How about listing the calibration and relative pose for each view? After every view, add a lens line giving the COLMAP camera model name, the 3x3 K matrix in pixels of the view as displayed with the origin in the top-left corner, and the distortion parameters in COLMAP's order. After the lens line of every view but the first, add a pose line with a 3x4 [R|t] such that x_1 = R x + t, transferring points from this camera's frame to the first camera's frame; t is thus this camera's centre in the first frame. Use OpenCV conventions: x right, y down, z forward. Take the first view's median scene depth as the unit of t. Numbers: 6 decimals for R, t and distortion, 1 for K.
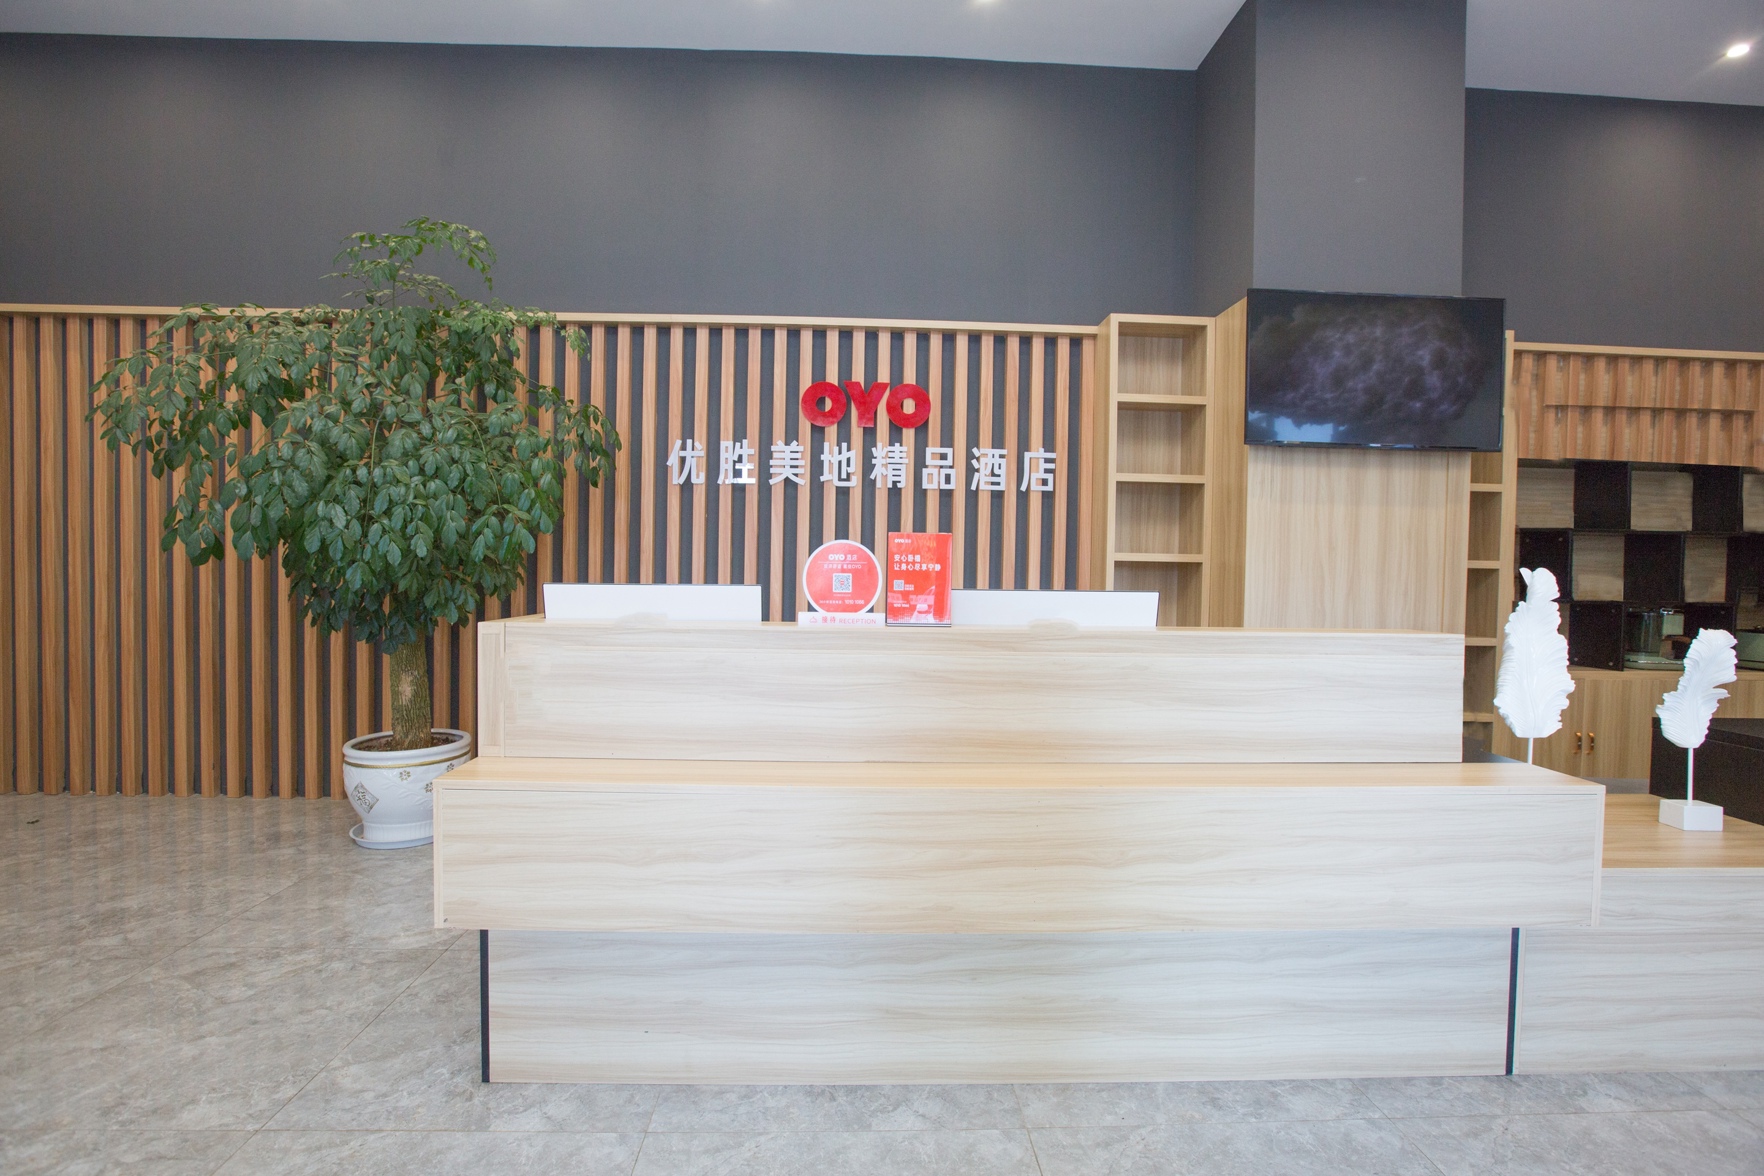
lens RADIAL K [[812.9, 0, 876.5], [0, 812.9, 578.9], [0, 0, 1]] dist [-0.049805, 0.016779]
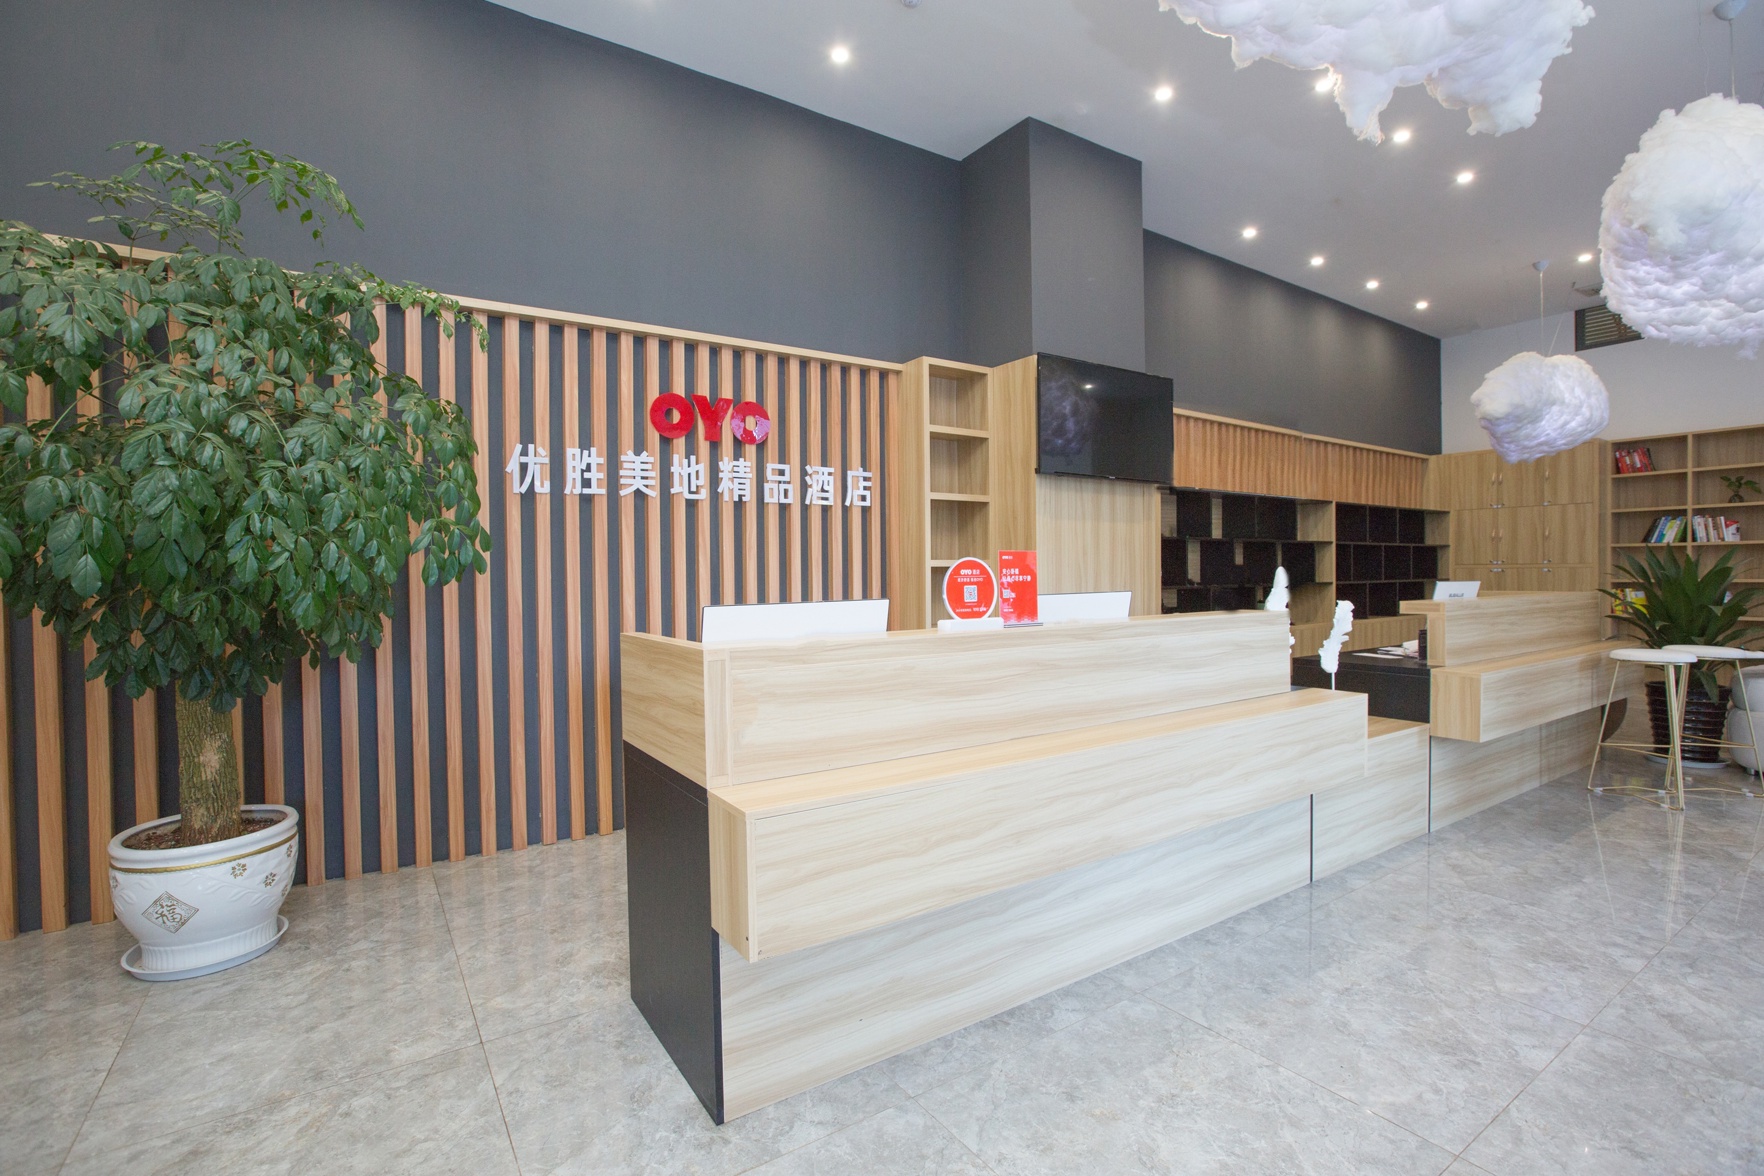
lens RADIAL K [[812.9, 0, 876.5], [0, 812.9, 578.9], [0, 0, 1]] dist [-0.049805, 0.016779]
pose [[0.853920, -0.031423, 0.519455, -0.372396], [0.033313, 0.999429, 0.005696, -0.013496], [-0.519337, 0.012440, 0.854479, 0.028657]]
